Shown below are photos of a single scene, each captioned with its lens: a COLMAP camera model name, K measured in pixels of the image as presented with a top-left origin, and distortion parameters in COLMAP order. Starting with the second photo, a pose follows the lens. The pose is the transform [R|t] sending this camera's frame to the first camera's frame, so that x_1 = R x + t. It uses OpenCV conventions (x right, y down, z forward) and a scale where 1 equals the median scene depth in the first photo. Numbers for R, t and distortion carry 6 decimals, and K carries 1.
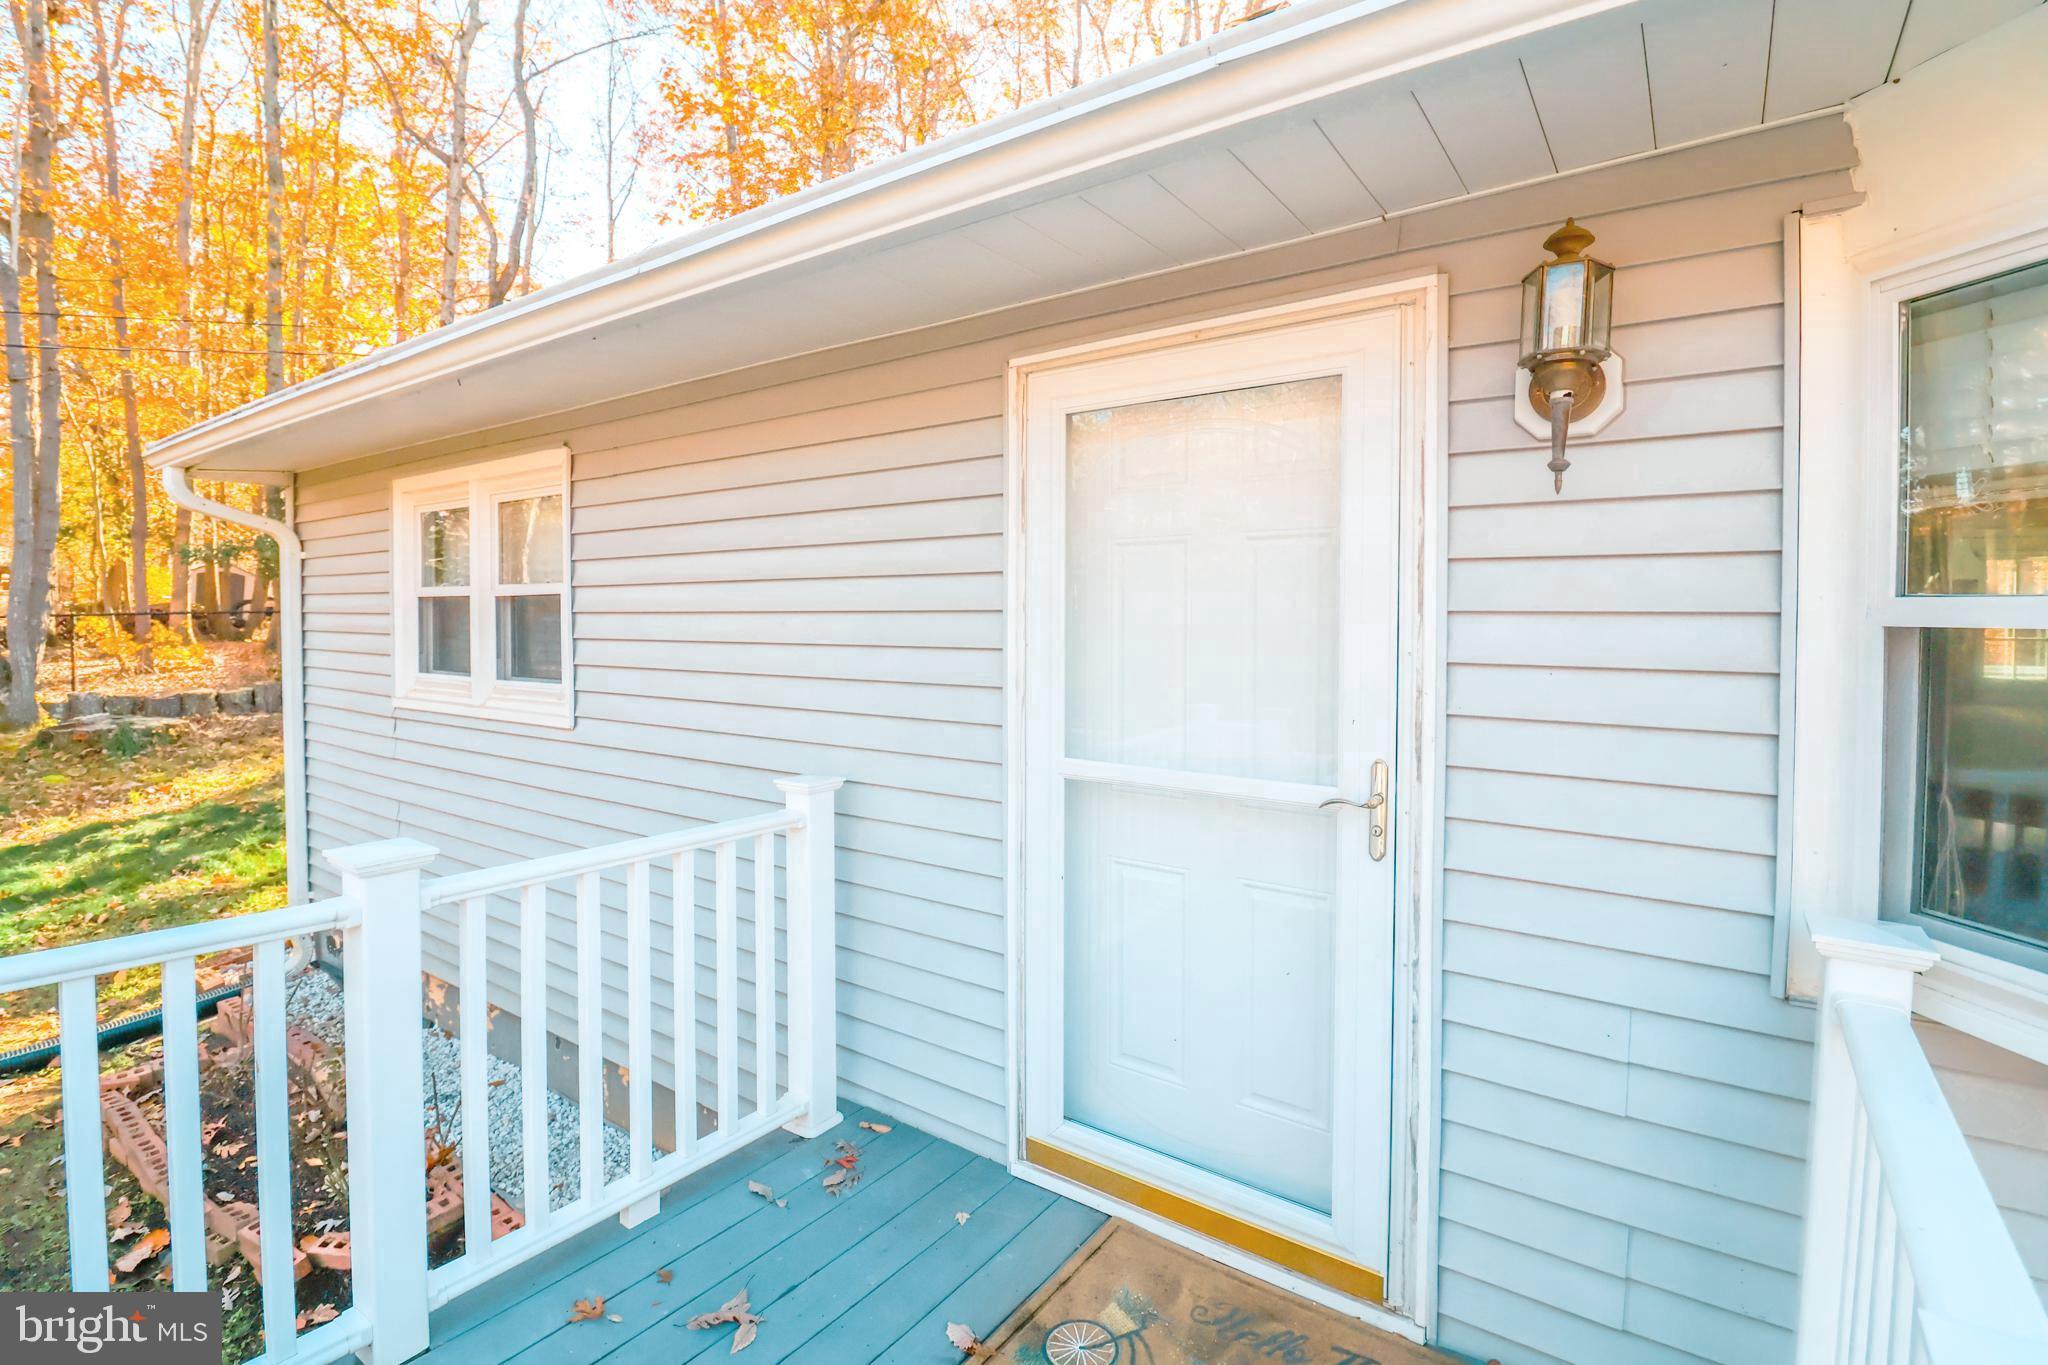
lens RADIAL K [[948.5, 0, 1040.8], [0, 948.5, 648.3], [0, 0, 1]] dist [-0.000035, -0.012070]
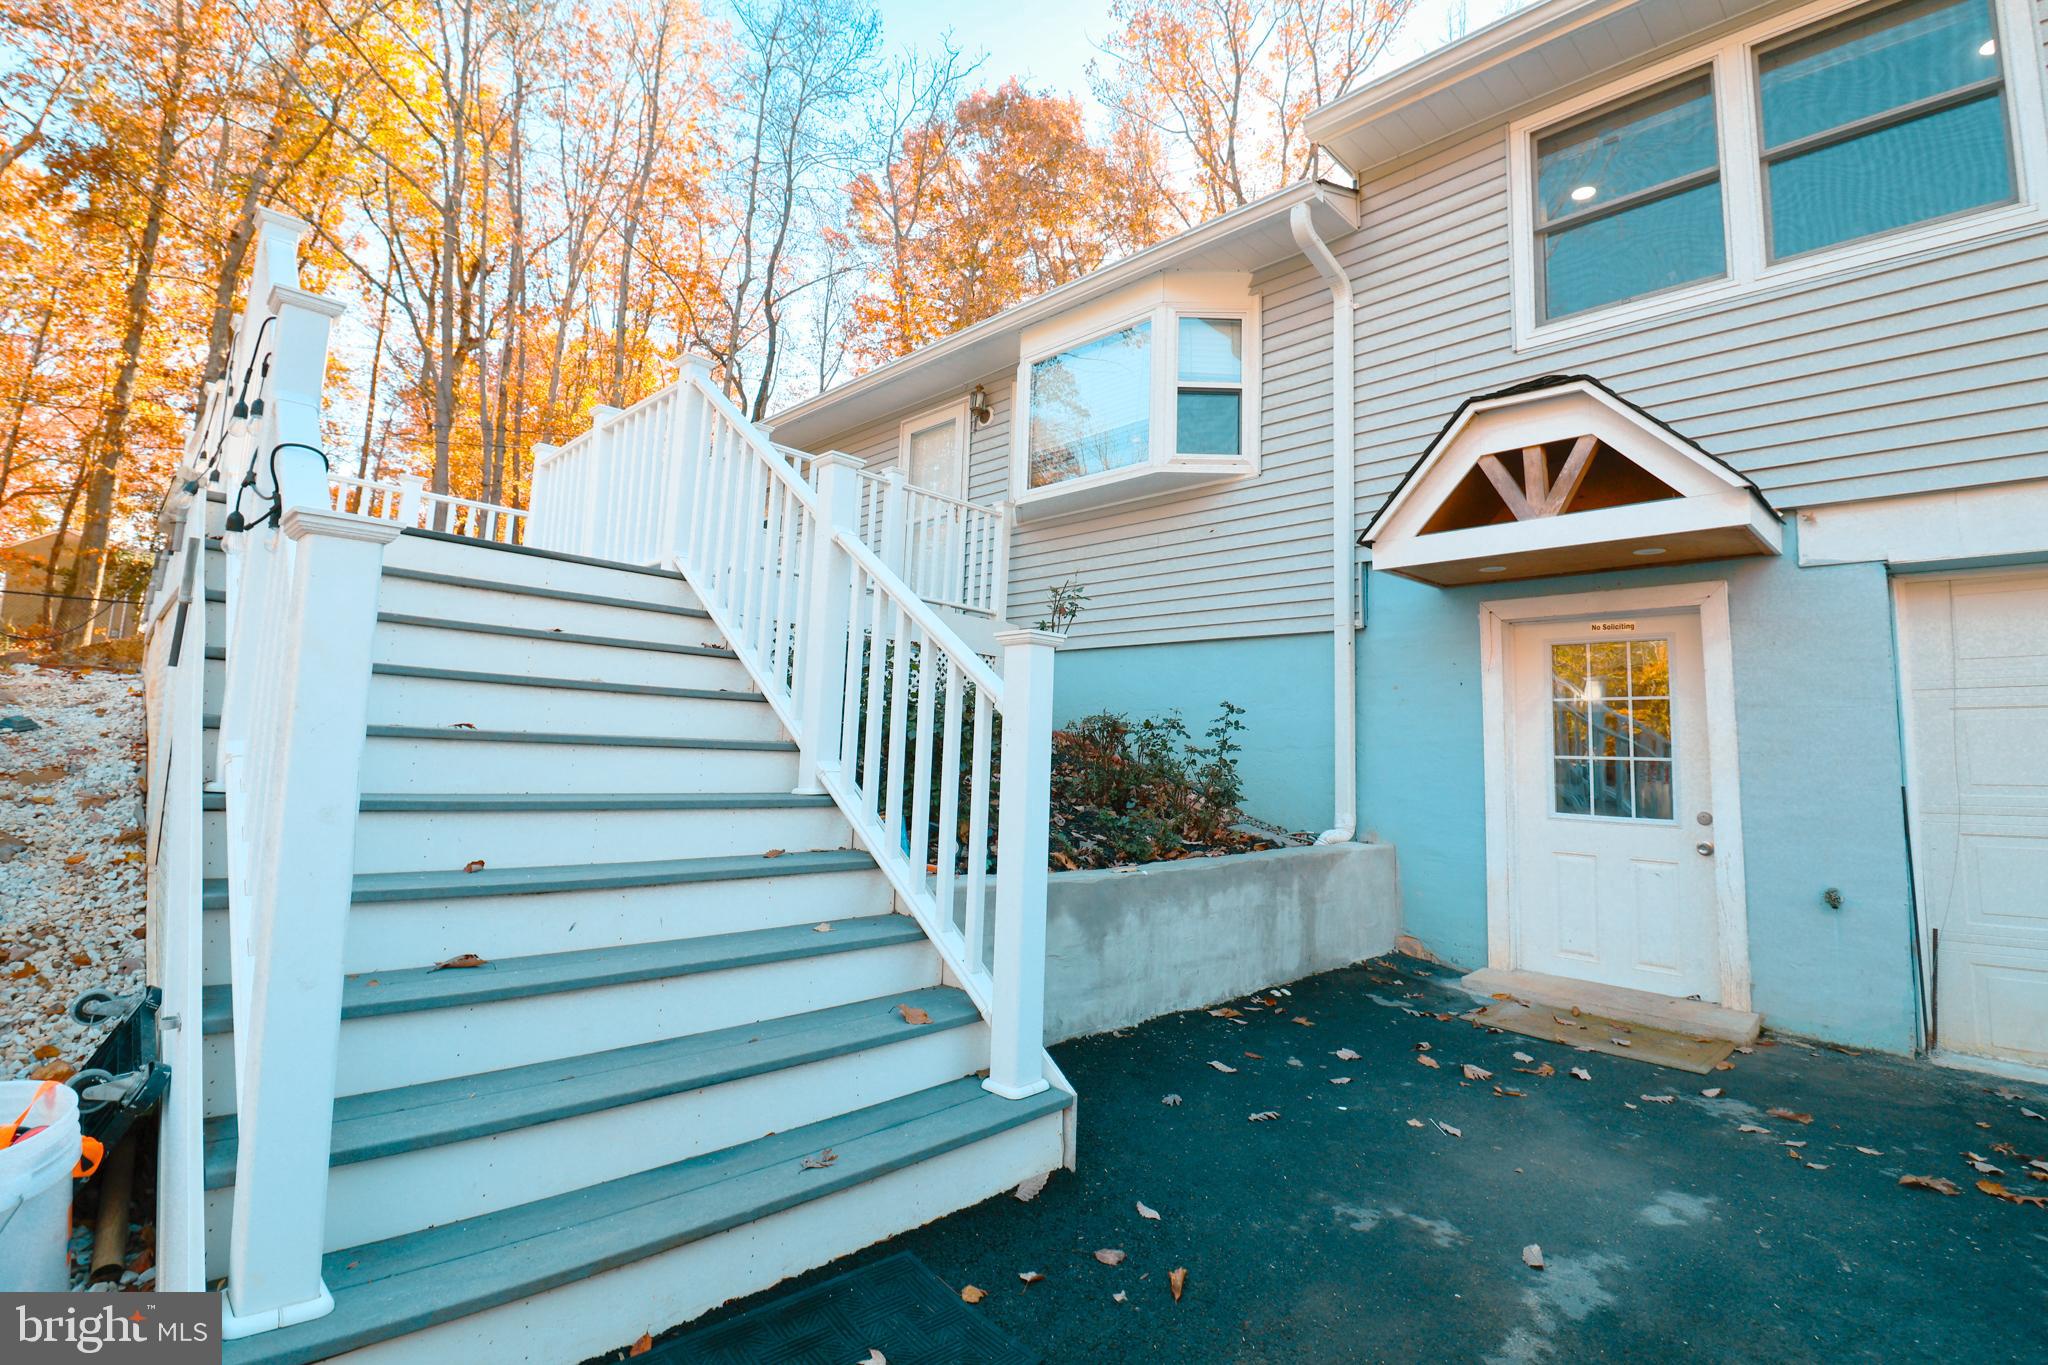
lens RADIAL K [[937.9, 0, 1048.0], [0, 937.9, 646.1], [0, 0, 1]] dist [-0.005178, -0.010655]
pose [[0.985515, 0.013819, -0.169025, 1.246013], [-0.038586, 0.988805, -0.144135, 1.154330], [0.165141, 0.148570, 0.975016, -2.539461]]
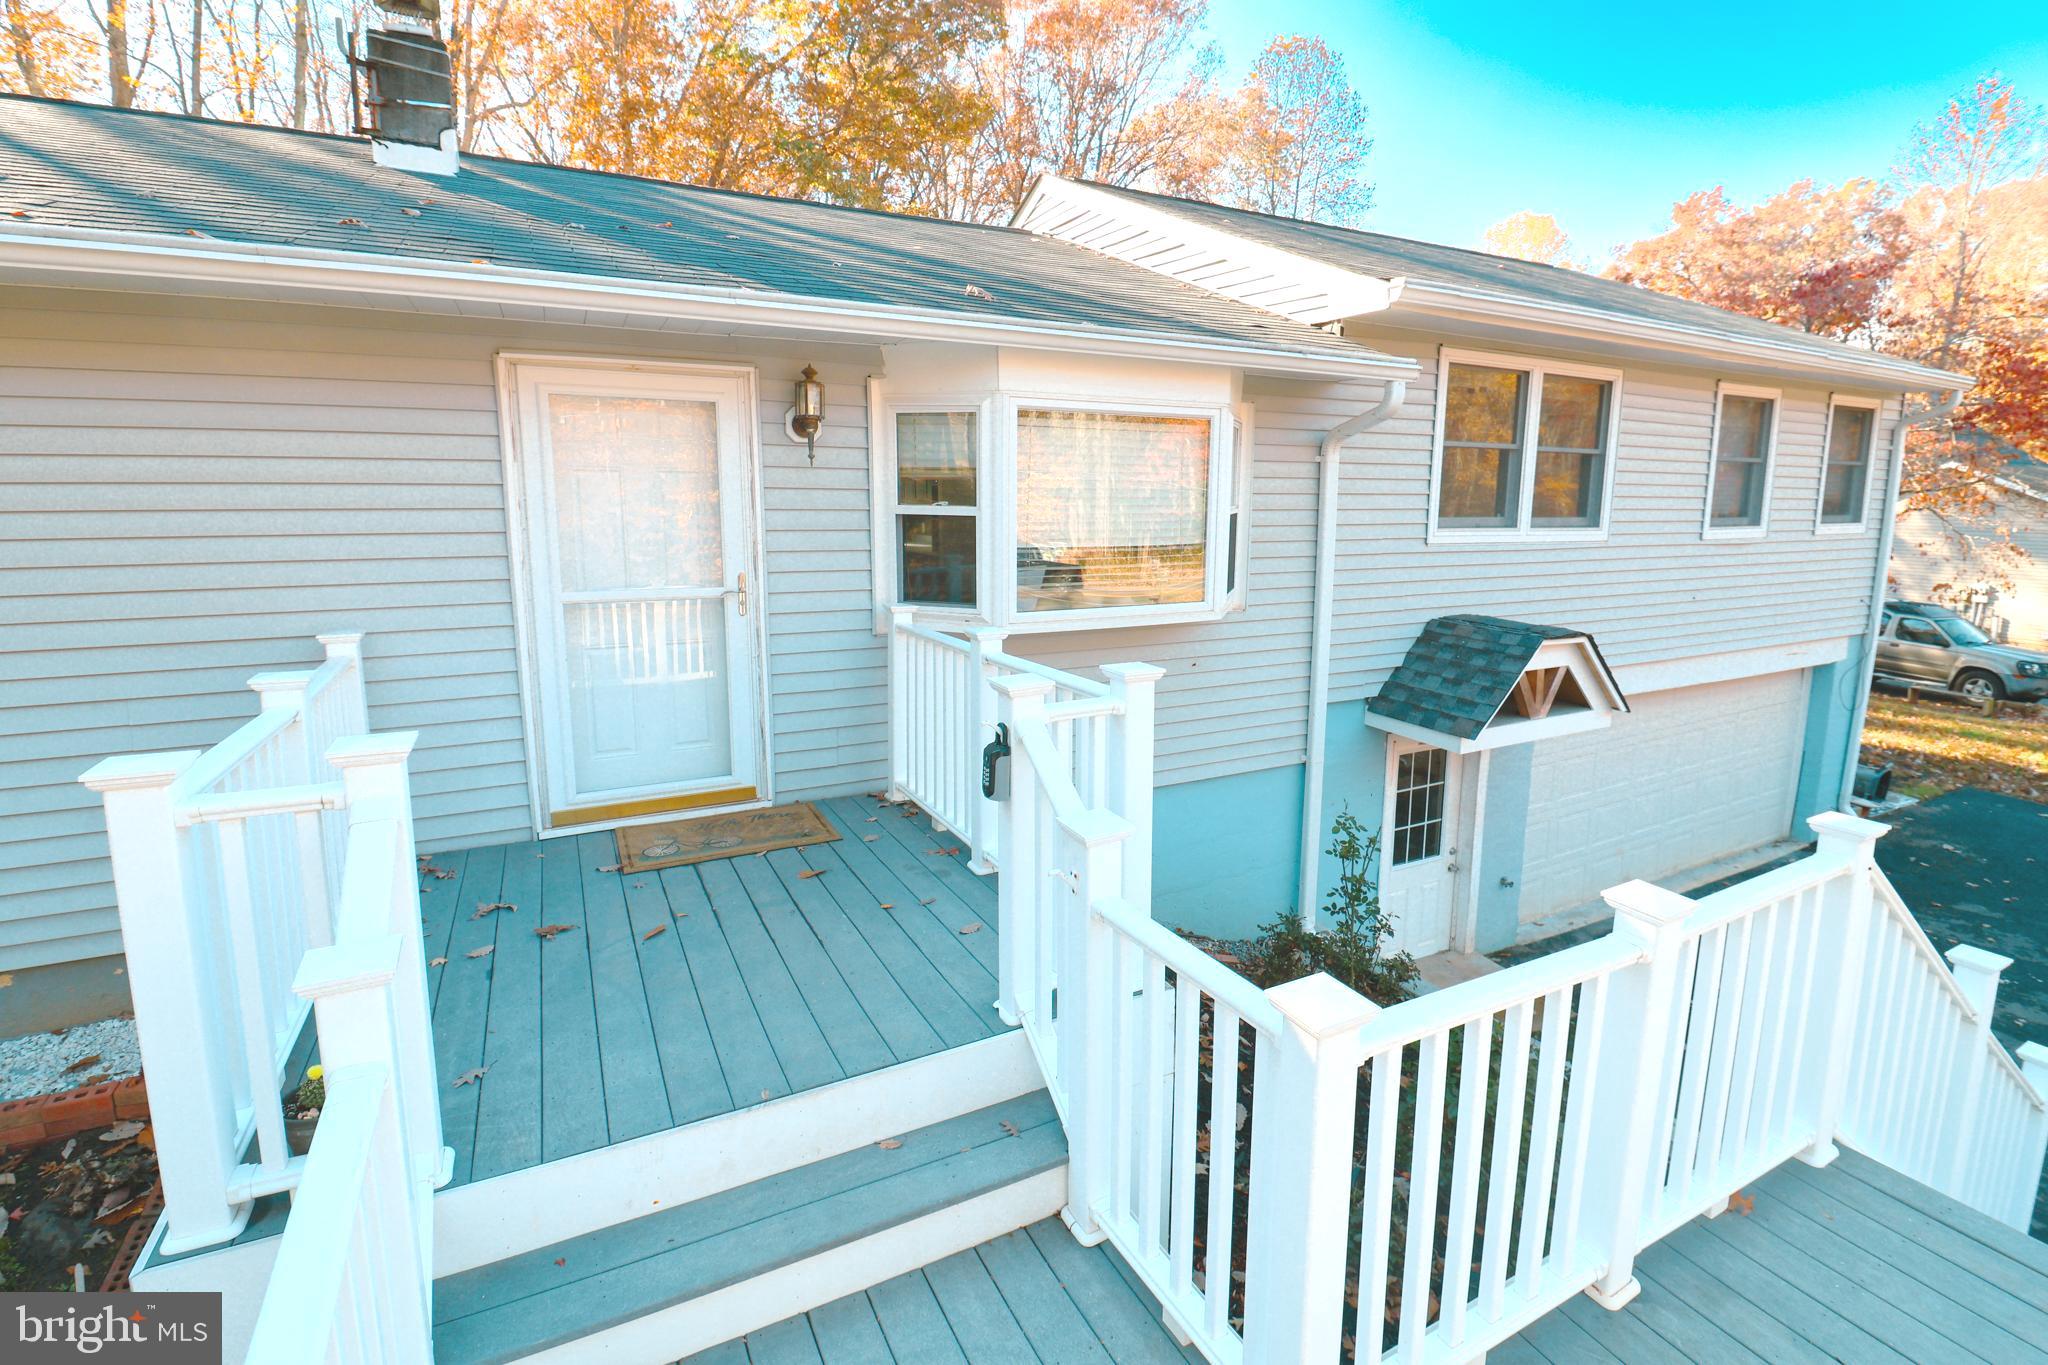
lens RADIAL K [[948.5, 0, 1040.8], [0, 948.5, 648.3], [0, 0, 1]] dist [-0.000035, -0.012070]
pose [[0.462939, -0.137415, 0.875674, -1.169560], [0.023672, 0.989474, 0.142758, -0.011948], [-0.886074, -0.045359, 0.461319, -0.635615]]
